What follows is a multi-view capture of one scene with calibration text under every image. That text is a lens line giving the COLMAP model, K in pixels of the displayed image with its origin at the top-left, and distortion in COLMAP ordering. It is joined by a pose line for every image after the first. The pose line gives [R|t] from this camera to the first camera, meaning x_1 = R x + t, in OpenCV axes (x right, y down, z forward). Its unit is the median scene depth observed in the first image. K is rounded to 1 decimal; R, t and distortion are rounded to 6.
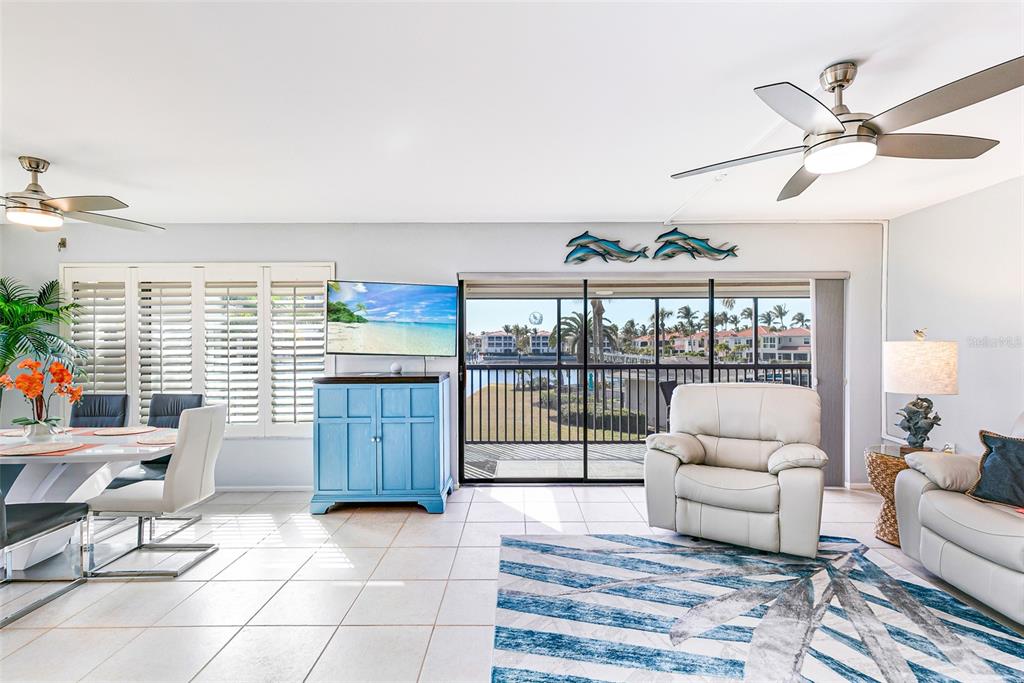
lens RADIAL K [[498.1, 0, 506.6], [0, 498.1, 344.5], [0, 0, 1]] dist [0.016445, -0.000081]
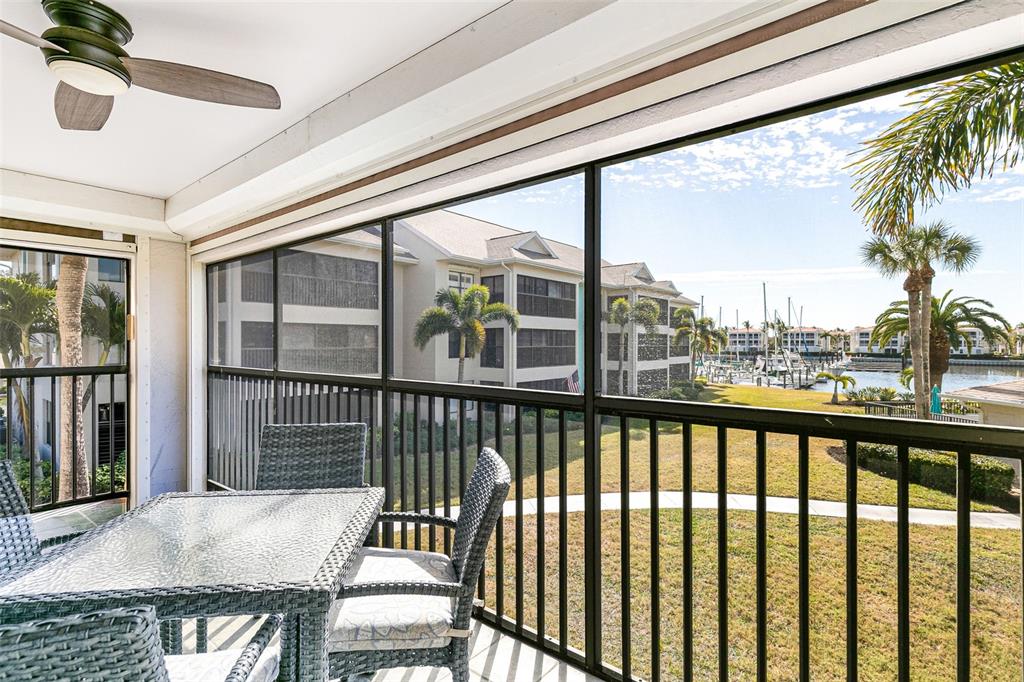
lens RADIAL K [[485.8, 0, 515.2], [0, 485.8, 345.0], [0, 0, 1]] dist [0.016165, 0.000043]
pose [[0.780228, 0.007988, -0.625445, 0.992816], [-0.004237, 0.999963, 0.007486, 0.012865], [0.625481, -0.003191, 0.780233, 1.166668]]
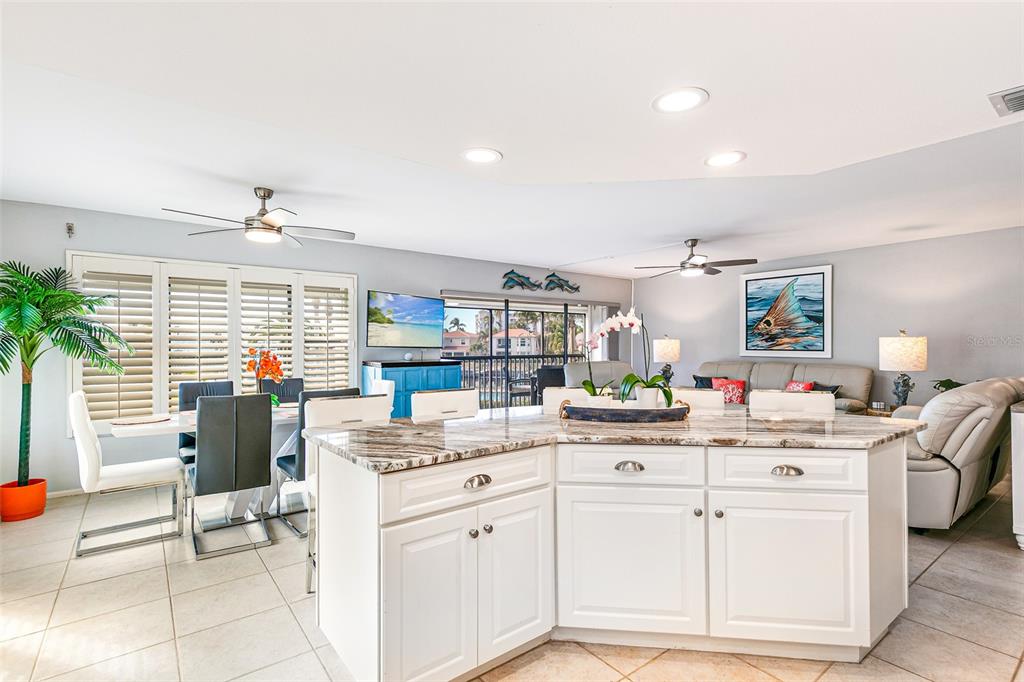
lens RADIAL K [[494.9, 0, 516.0], [0, 494.9, 342.4], [0, 0, 1]] dist [0.012654, -0.000345]
pose [[0.785386, 0.004358, 0.618991, -0.809937], [-0.001381, 0.999985, -0.005288, 0.013906], [-0.619005, 0.003299, 0.785380, -0.247158]]
